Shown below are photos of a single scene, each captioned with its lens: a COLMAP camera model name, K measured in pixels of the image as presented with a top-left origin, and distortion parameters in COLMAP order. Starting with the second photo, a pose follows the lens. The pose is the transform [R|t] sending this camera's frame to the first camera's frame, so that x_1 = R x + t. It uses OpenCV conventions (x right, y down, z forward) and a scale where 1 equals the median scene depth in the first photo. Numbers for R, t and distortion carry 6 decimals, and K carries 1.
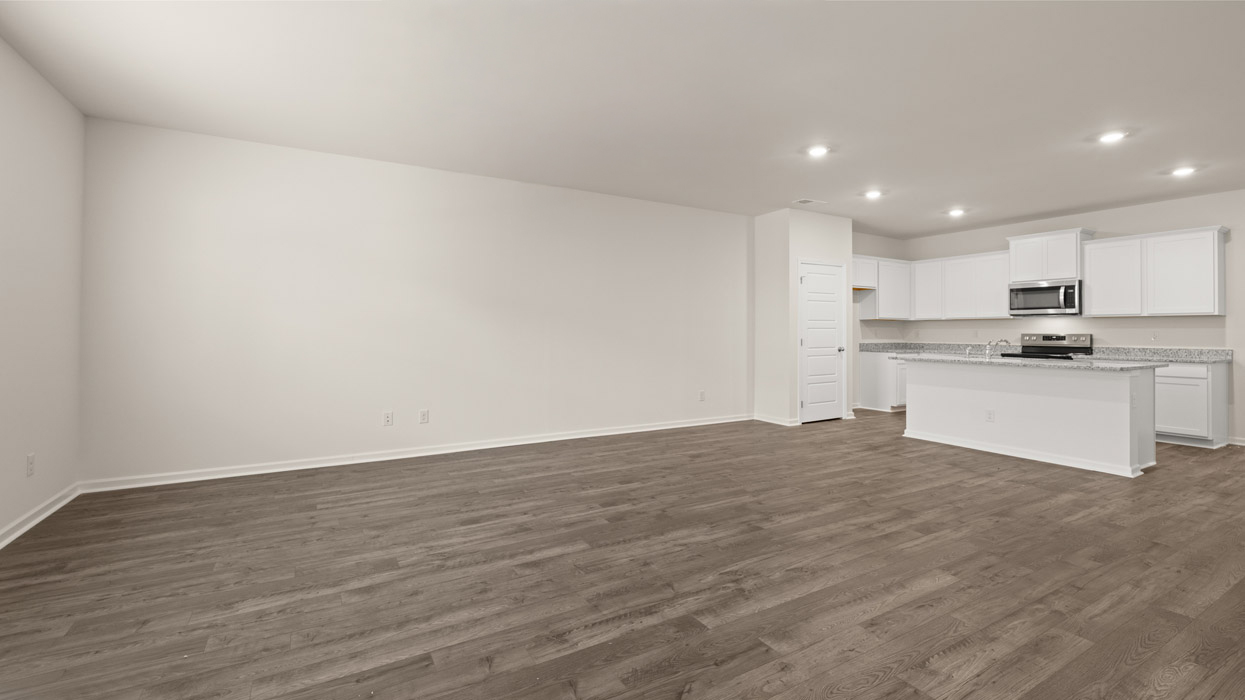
lens RADIAL K [[526.3, 0, 622.5], [0, 526.3, 350.0], [0, 0, 1]] dist [0.001348, 0.000229]
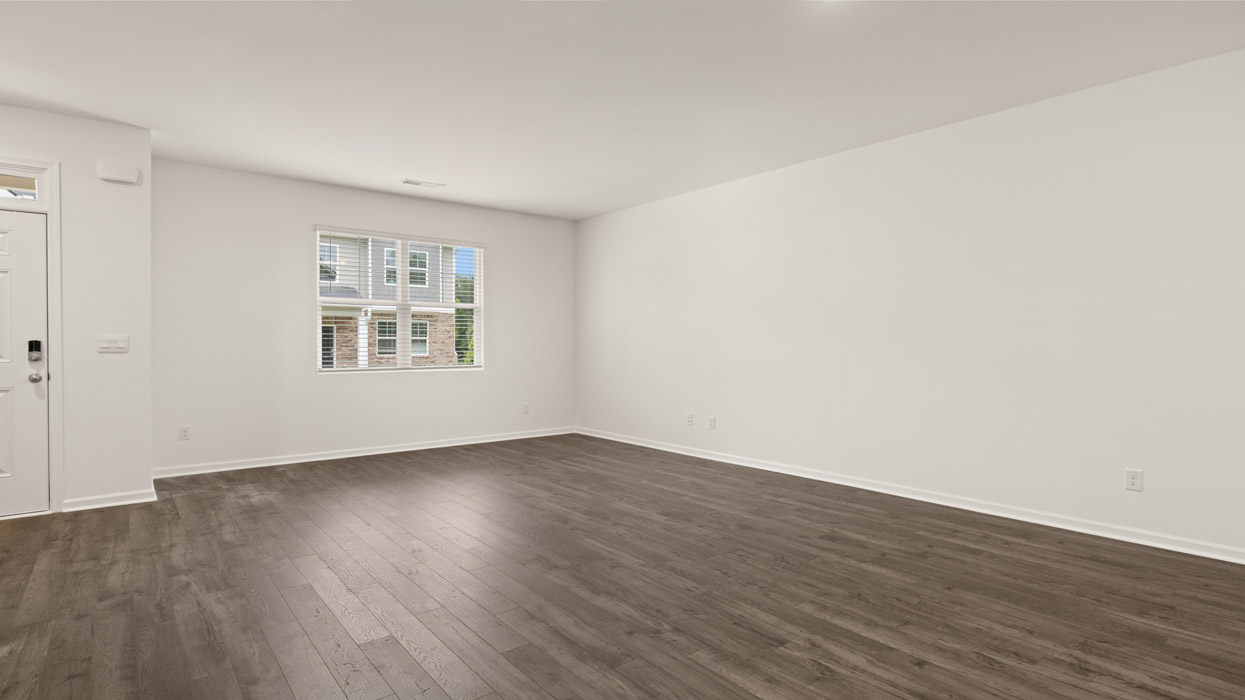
lens RADIAL K [[658.1, 0, 617.3], [0, 658.1, 343.4], [0, 0, 1]] dist [0.000901, 0.000527]
pose [[0.117015, -0.004977, -0.993118, 1.191464], [-0.041919, 0.999072, -0.009946, -0.010054], [0.992245, 0.042794, 0.116698, 0.898449]]
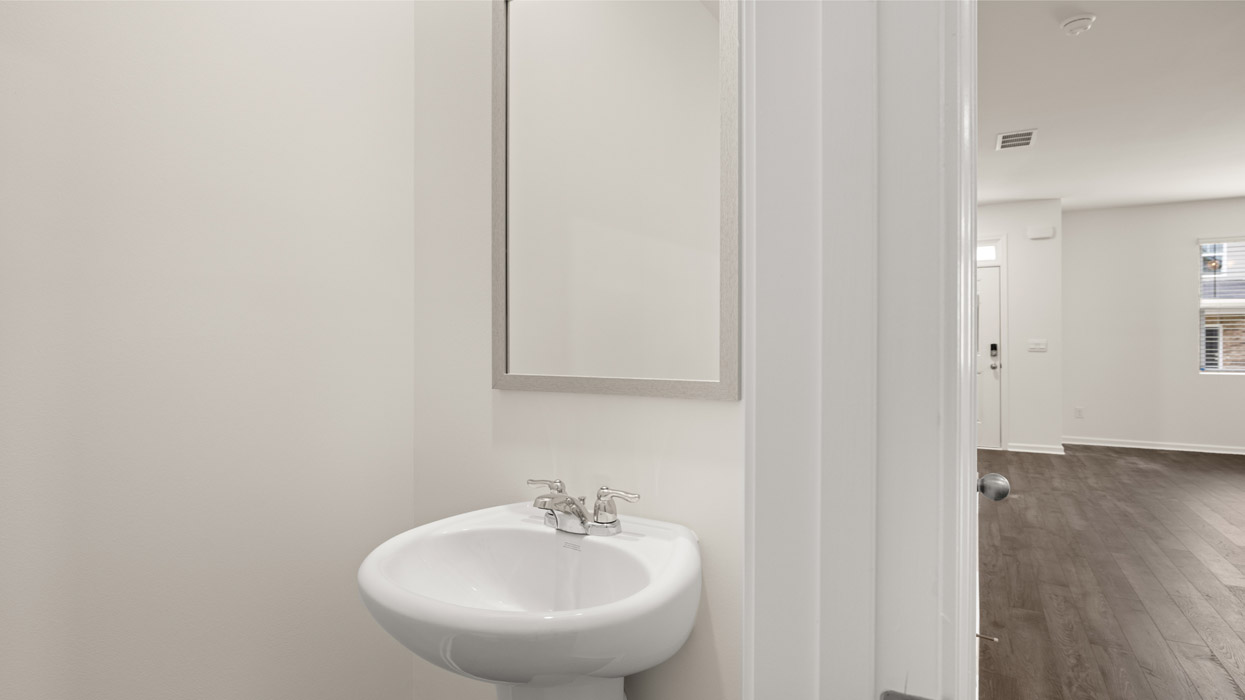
lens RADIAL K [[658.1, 0, 617.3], [0, 658.1, 343.4], [0, 0, 1]] dist [0.000901, 0.000527]
pose [[-0.857320, -0.008797, -0.514709, 1.860017], [-0.029624, 0.999040, 0.032268, -0.014386], [0.513931, 0.042912, -0.856758, 1.100838]]
